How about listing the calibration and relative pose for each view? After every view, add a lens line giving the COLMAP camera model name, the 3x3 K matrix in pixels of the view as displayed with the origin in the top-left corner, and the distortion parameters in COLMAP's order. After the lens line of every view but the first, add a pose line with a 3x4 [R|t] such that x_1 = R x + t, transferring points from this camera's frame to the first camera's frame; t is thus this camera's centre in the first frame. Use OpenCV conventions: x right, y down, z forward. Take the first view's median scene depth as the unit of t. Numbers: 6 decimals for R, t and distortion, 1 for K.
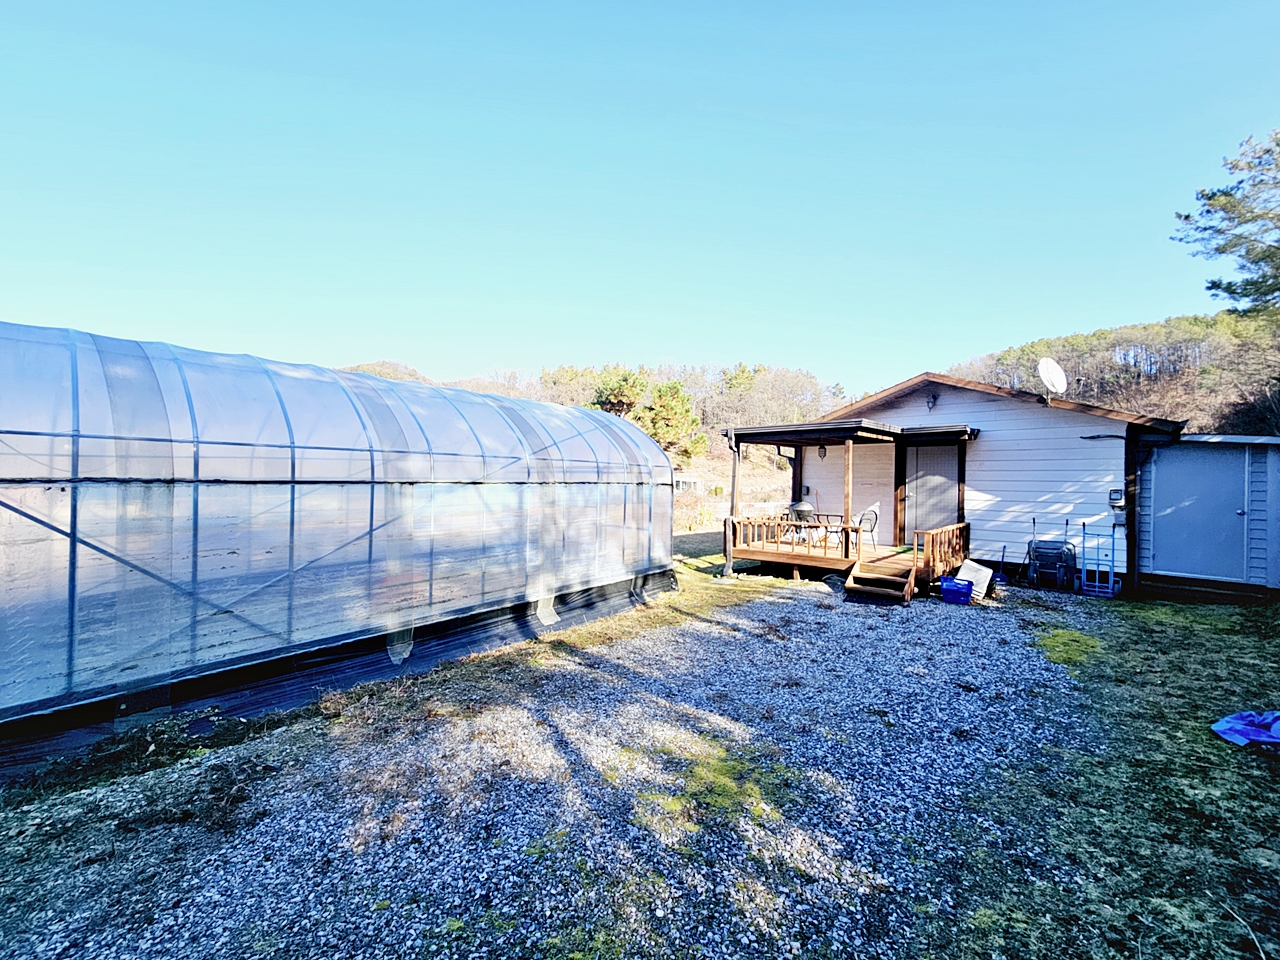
lens RADIAL K [[522.5, 0, 640.0], [0, 522.5, 480.0], [0, 0, 1]] dist [-0.000779, 0.001015]
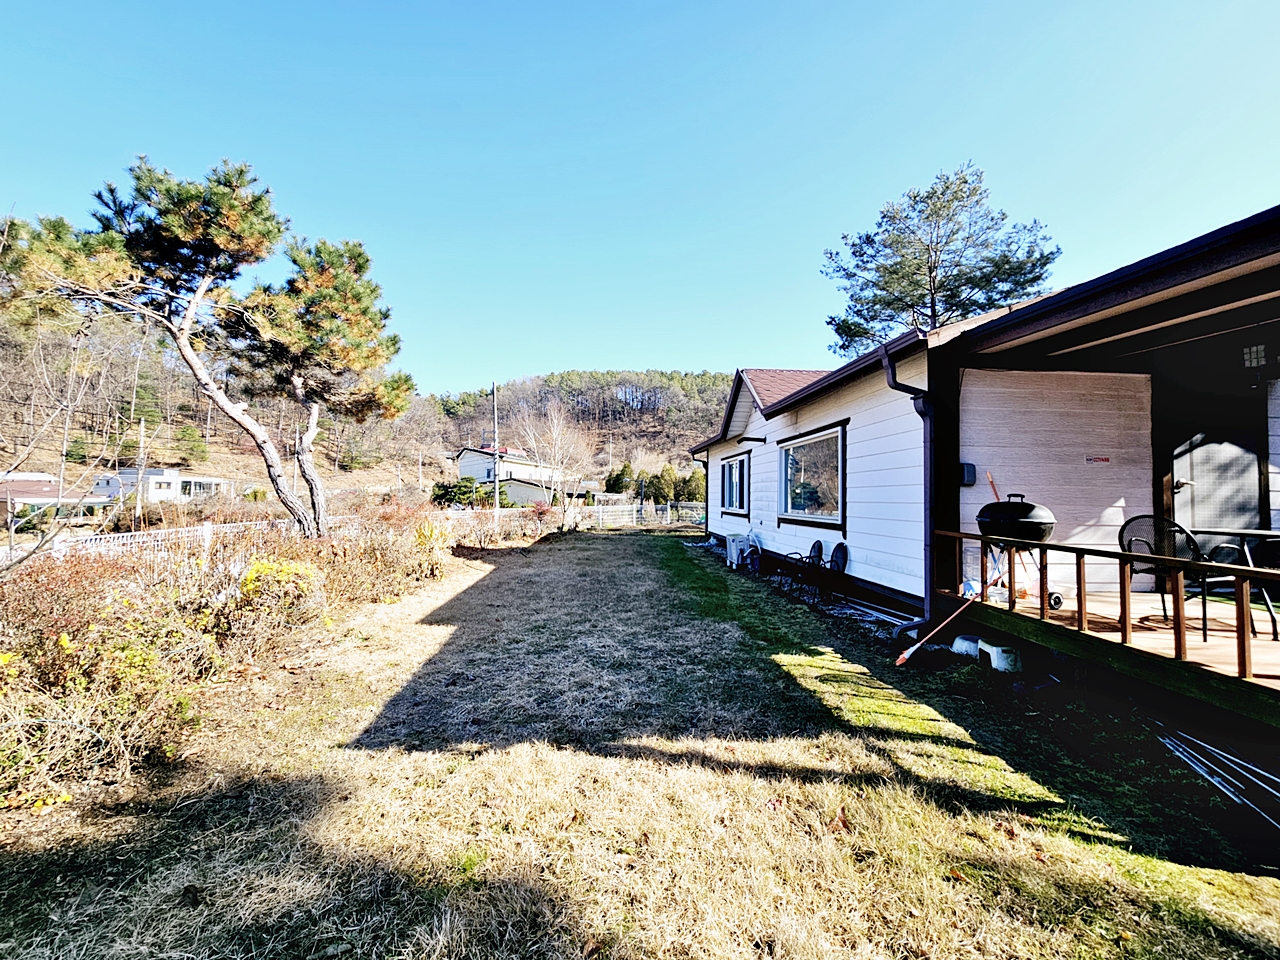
lens RADIAL K [[522.9, 0, 640.0], [0, 522.9, 480.0], [0, 0, 1]] dist [-0.001091, 0.000128]
pose [[0.684457, 0.015485, 0.728889, -0.226220], [-0.007888, 0.999873, -0.013835, 0.046885], [-0.729011, 0.003720, 0.684492, 1.304727]]
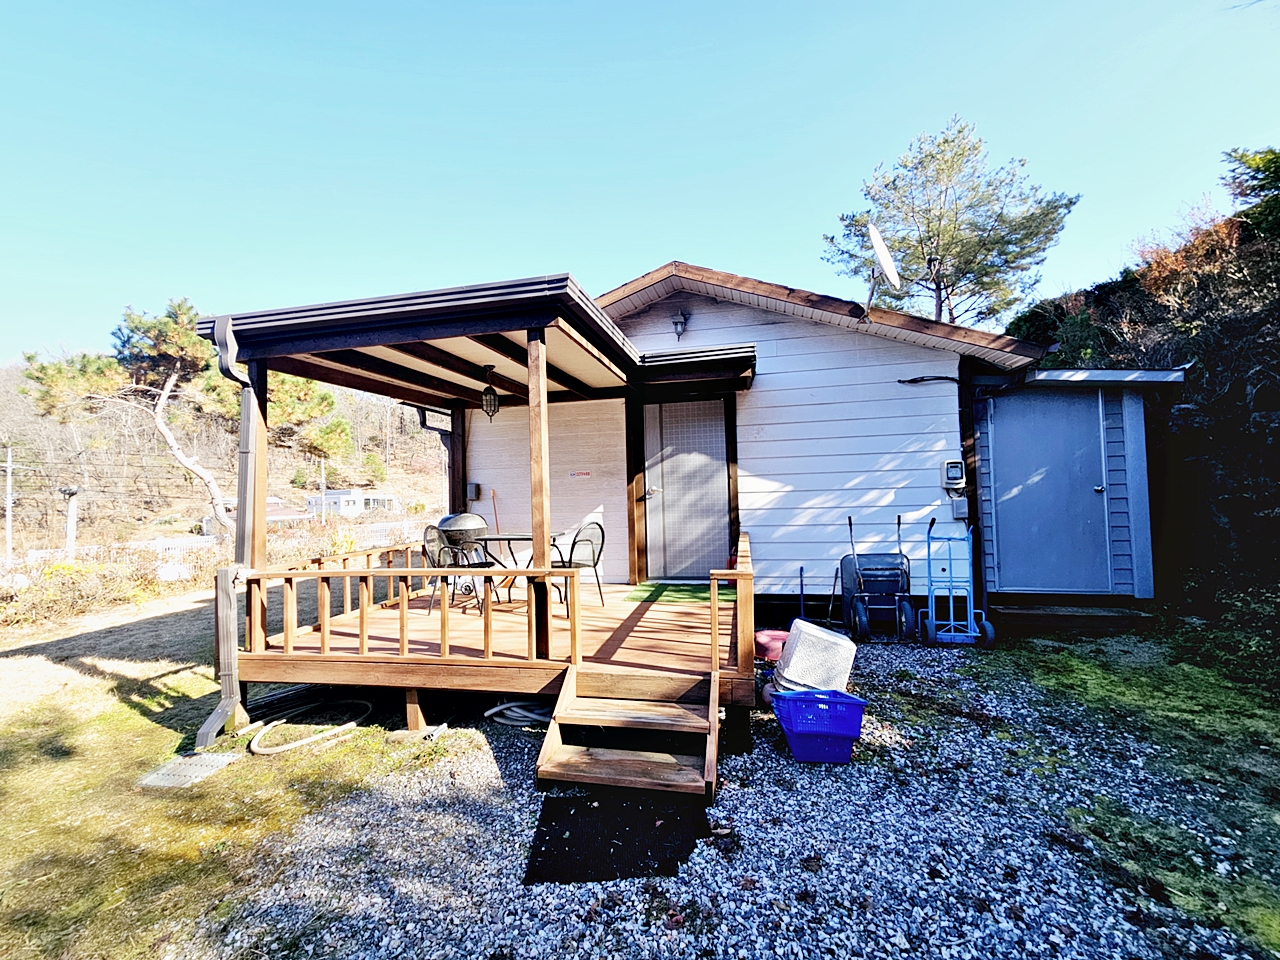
lens RADIAL K [[522.9, 0, 640.0], [0, 522.9, 480.0], [0, 0, 1]] dist [-0.001091, 0.000128]
pose [[0.860354, -0.026315, 0.509018, 0.277317], [0.040574, 0.999033, -0.016932, 0.034904], [-0.508080, 0.035220, 0.860590, 0.660807]]
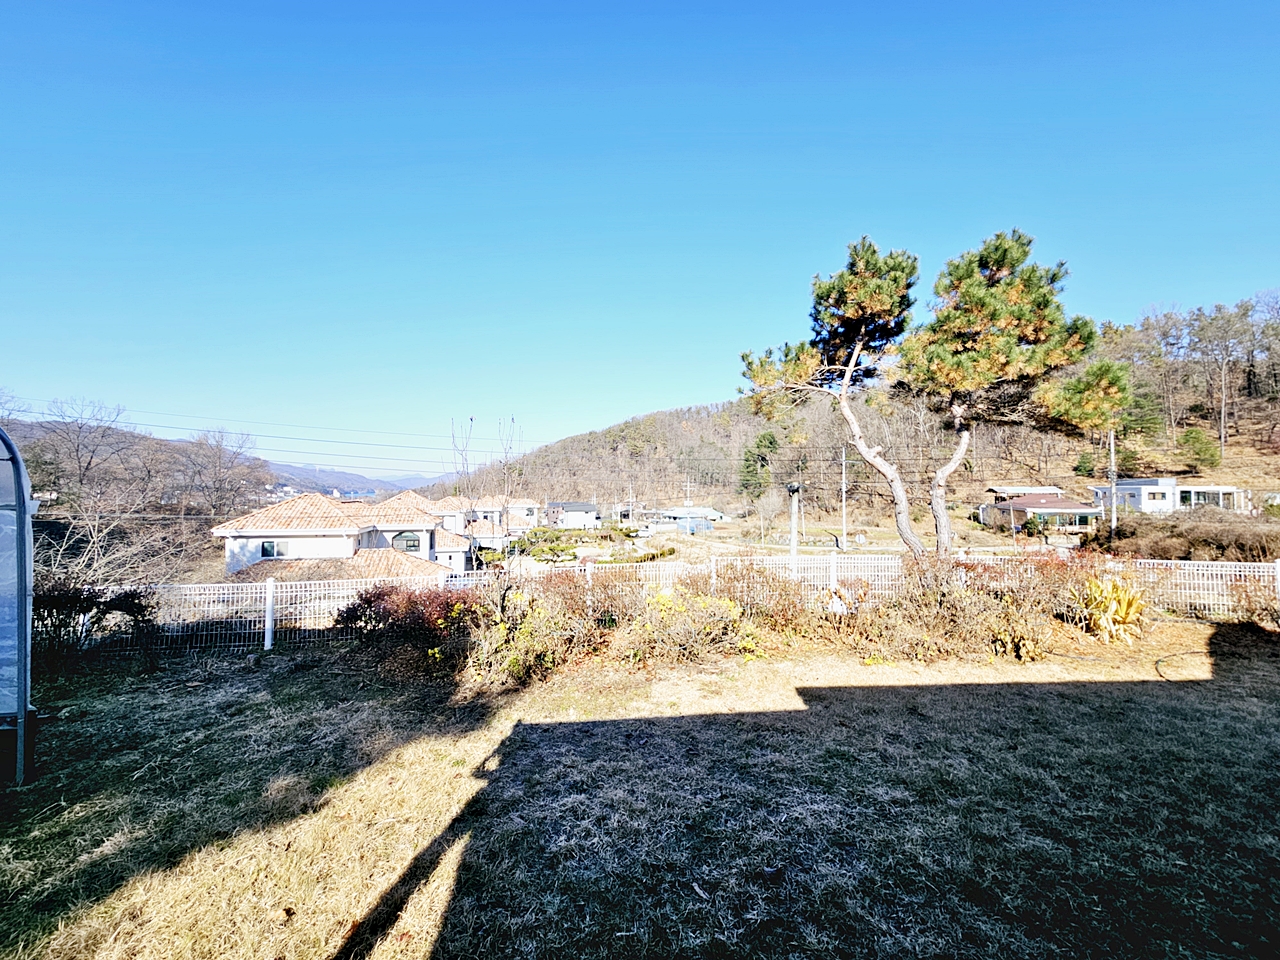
lens RADIAL K [[522.5, 0, 640.0], [0, 522.5, 480.0], [0, 0, 1]] dist [-0.000779, 0.001015]
pose [[0.727323, -0.031444, -0.685575, 0.334472], [0.012873, 0.999399, -0.032181, -0.004621], [0.686175, 0.014581, 0.727291, 1.379997]]
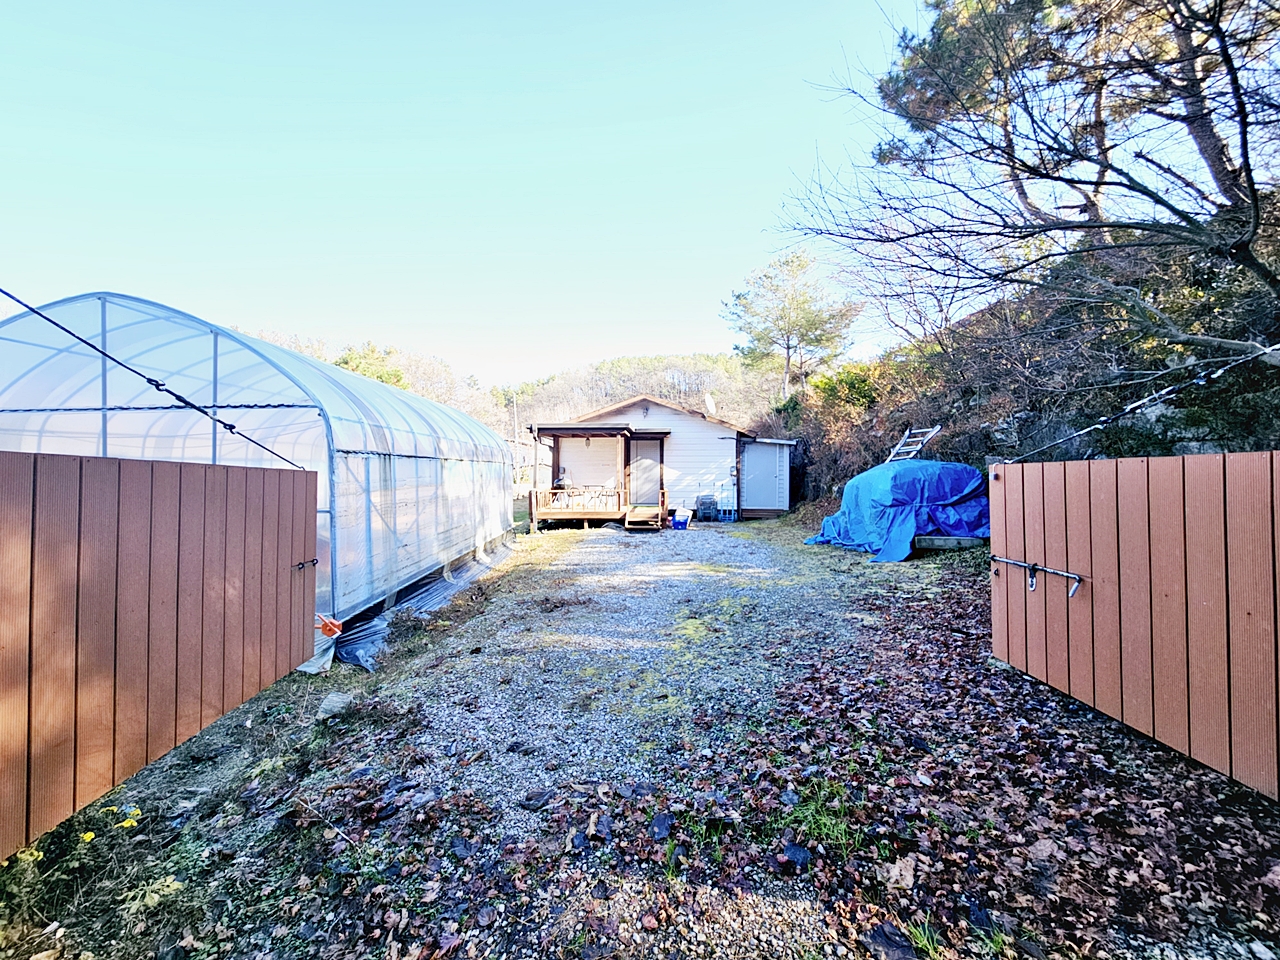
lens RADIAL K [[522.5, 0, 640.0], [0, 522.5, 480.0], [0, 0, 1]] dist [-0.000779, 0.001015]
pose [[0.768949, -0.022838, 0.638902, -0.570139], [0.009201, 0.999654, 0.024660, 0.019418], [-0.639244, -0.013084, 0.768893, -0.249867]]
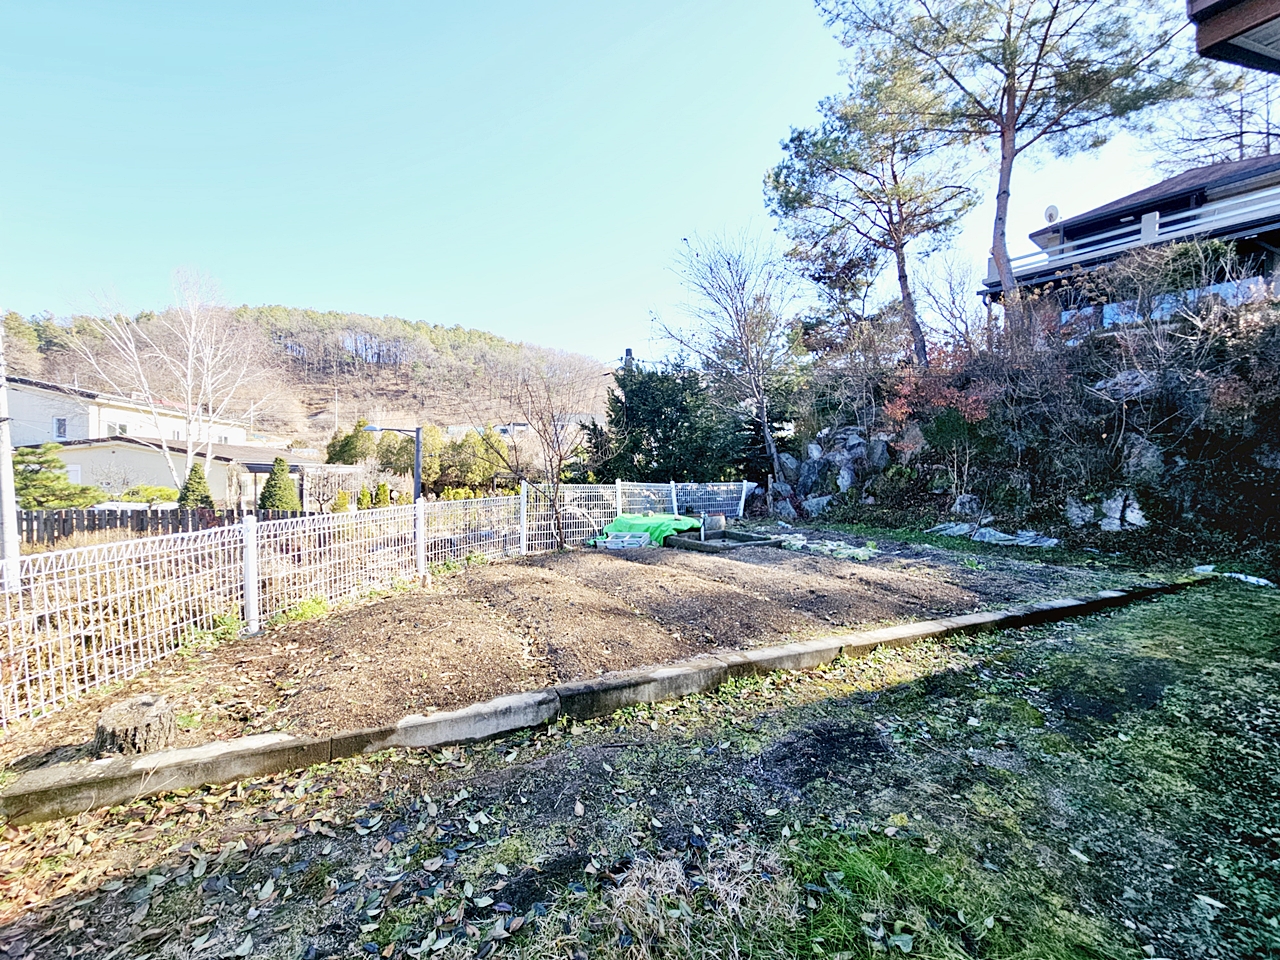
lens RADIAL K [[522.9, 0, 640.0], [0, 522.9, 480.0], [0, 0, 1]] dist [-0.001091, 0.000128]
pose [[0.283242, -0.035608, 0.958387, 1.062824], [-0.005193, 0.999239, 0.038660, 0.078517], [-0.959035, -0.015927, 0.282841, 2.625853]]
